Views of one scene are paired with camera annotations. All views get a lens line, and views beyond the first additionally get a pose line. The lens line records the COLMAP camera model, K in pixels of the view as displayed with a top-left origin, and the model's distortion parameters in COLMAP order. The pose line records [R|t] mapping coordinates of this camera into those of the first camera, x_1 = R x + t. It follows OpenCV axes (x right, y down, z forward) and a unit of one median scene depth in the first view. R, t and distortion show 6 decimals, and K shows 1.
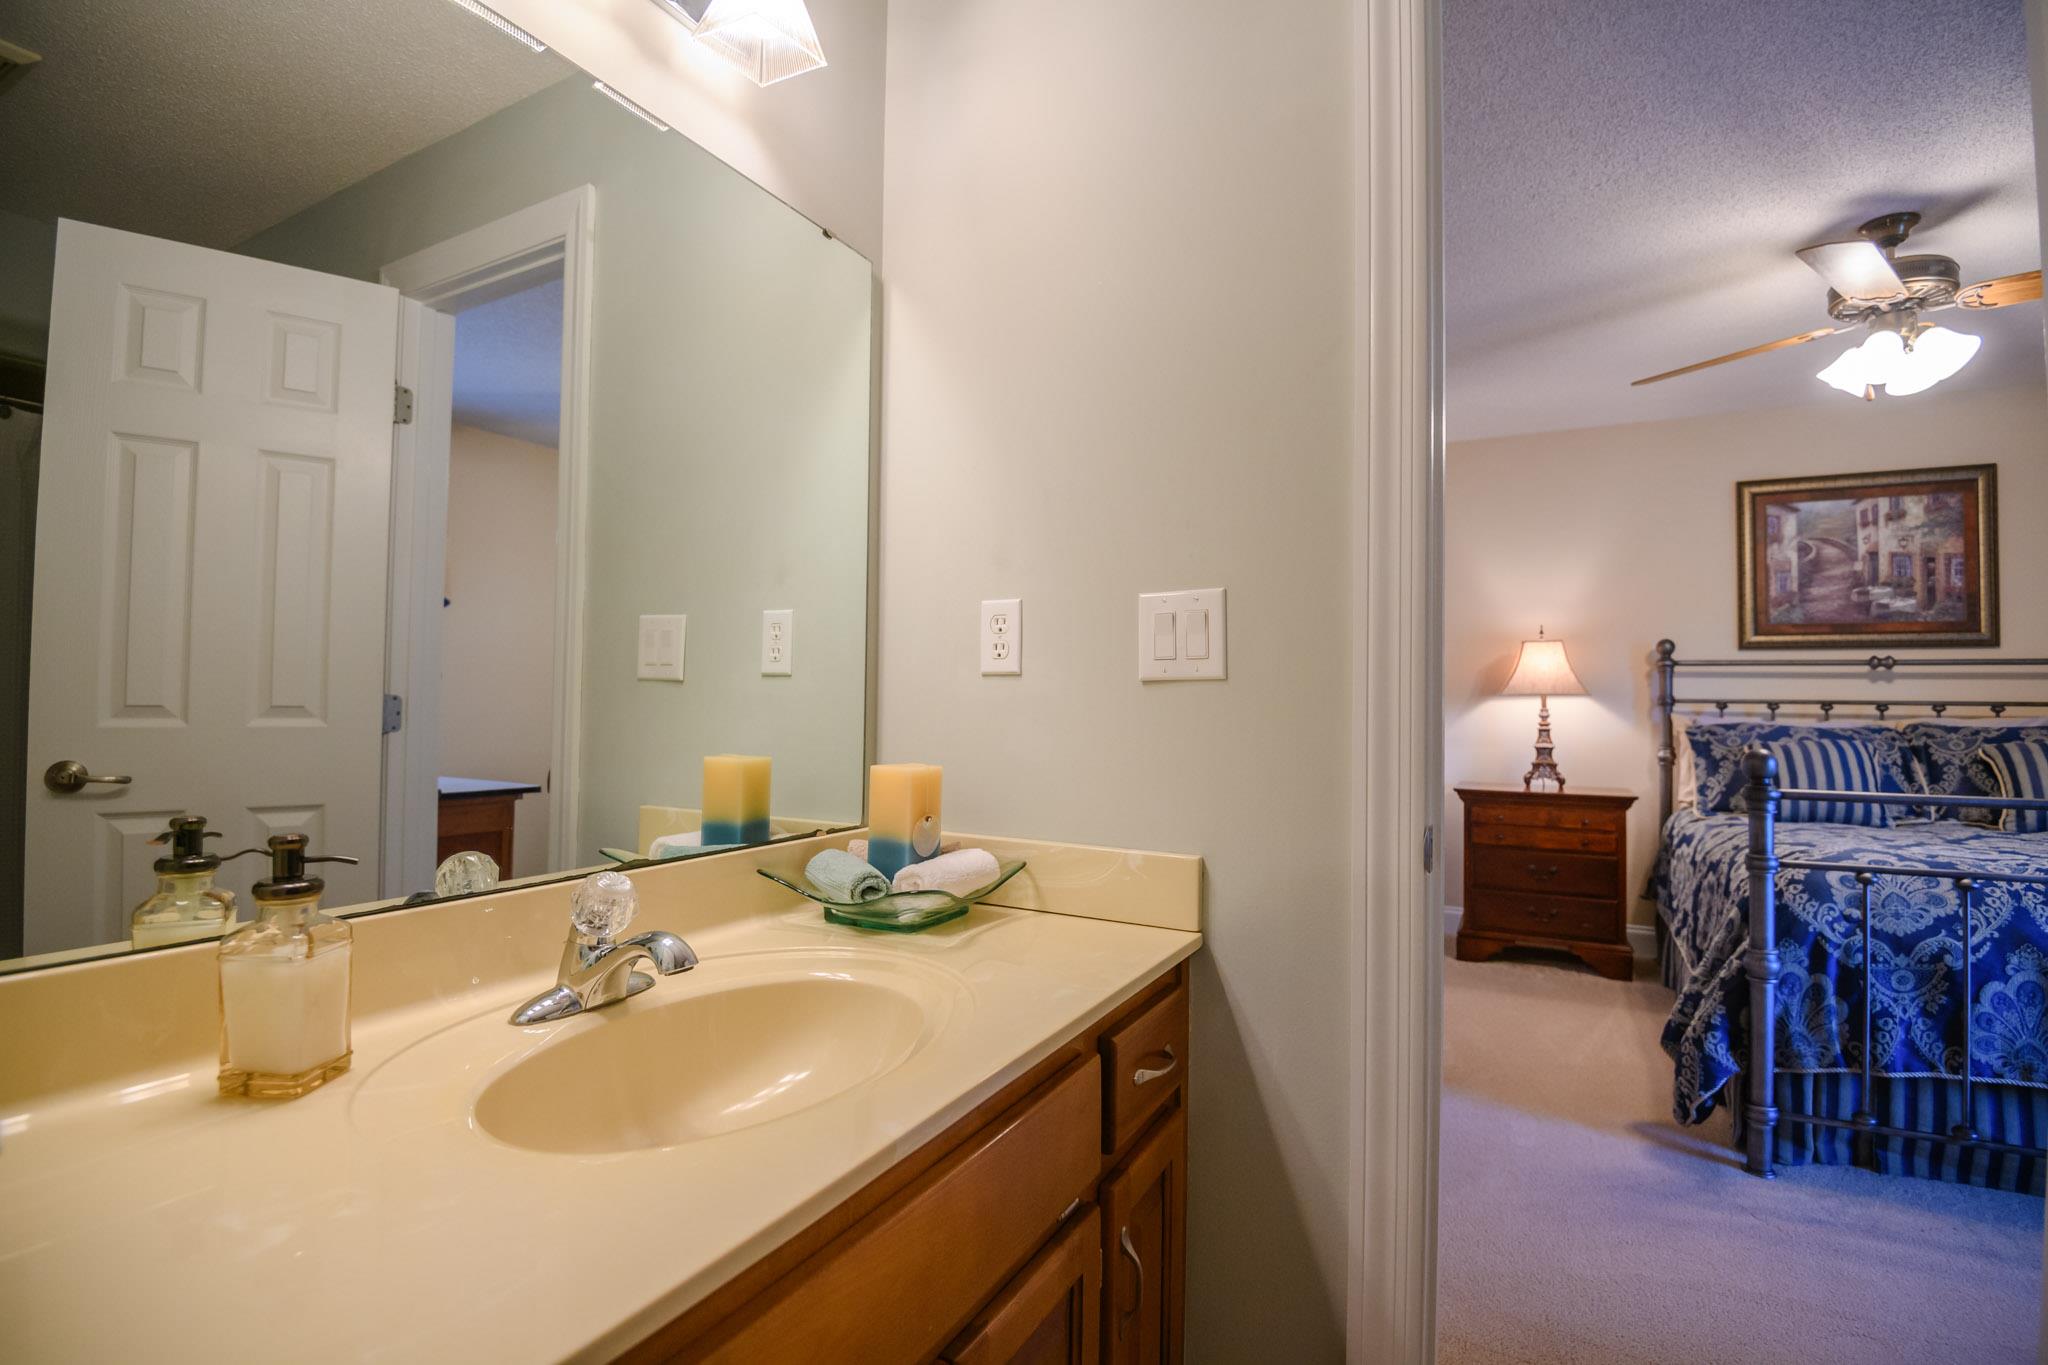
lens RADIAL K [[930.4, 0, 1022.5], [0, 930.4, 697.2], [0, 0, 1]] dist [-0.027540, -0.006125]
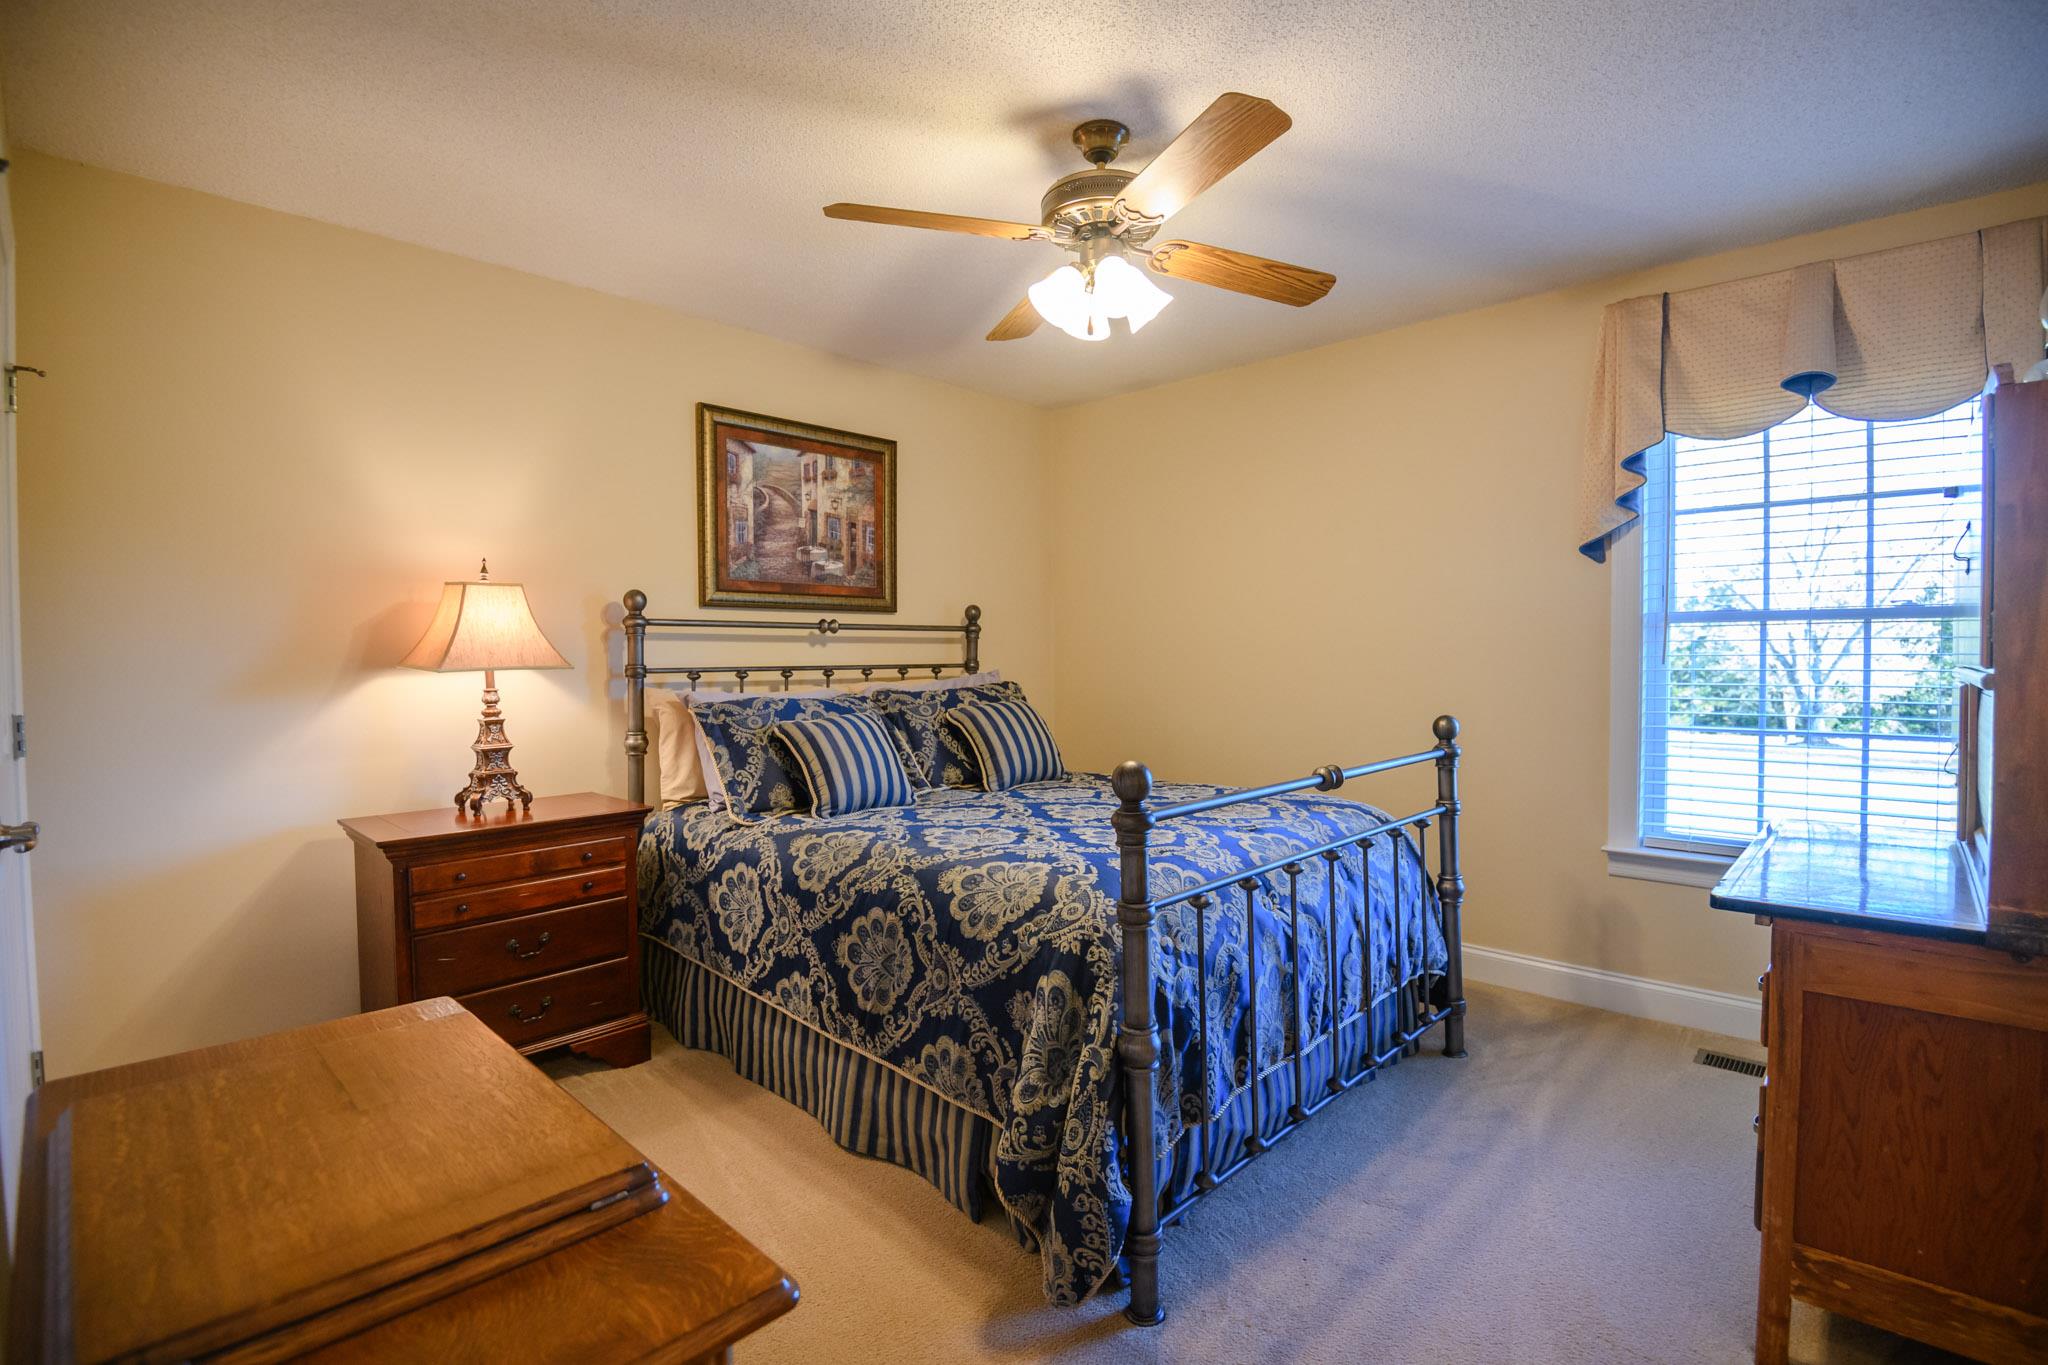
lens RADIAL K [[930.4, 0, 1025.6], [0, 930.4, 681.1], [0, 0, 1]] dist [-0.027540, -0.006125]
pose [[0.248651, -0.045133, 0.967541, 0.038738], [0.002152, 0.998937, 0.046045, -0.024382], [-0.968591, -0.009367, 0.248484, 0.530579]]
